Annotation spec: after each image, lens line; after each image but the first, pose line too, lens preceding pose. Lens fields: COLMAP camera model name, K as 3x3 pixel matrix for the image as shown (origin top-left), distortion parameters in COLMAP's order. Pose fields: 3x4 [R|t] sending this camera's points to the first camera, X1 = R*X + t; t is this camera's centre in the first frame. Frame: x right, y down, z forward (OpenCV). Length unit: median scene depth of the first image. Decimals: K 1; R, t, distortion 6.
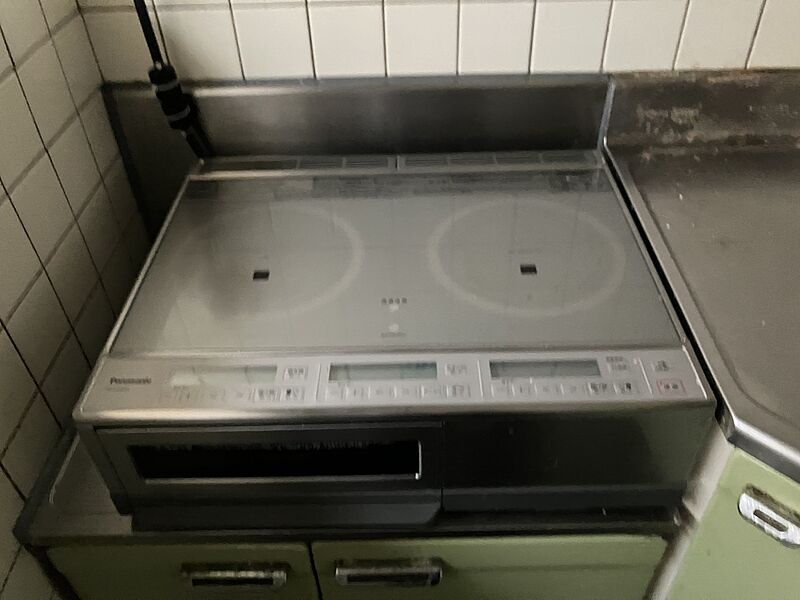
lens RADIAL K [[663.1, 0, 404.2], [0, 663.1, 303.8], [0, 0, 1]] dist [-0.005642, 0.039532]
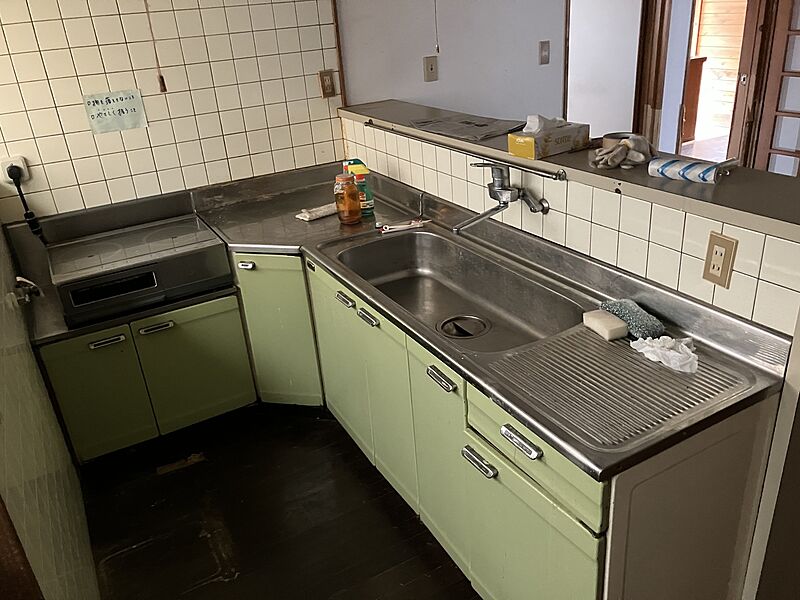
lens RADIAL K [[663.1, 0, 401.4], [0, 663.1, 296.5], [0, 0, 1]] dist [-0.005642, 0.039532]
pose [[0.867465, -0.245421, 0.432751, -0.273922], [0.362215, 0.907848, -0.211215, 1.066426], [-0.341036, 0.339971, 0.876421, -1.783029]]
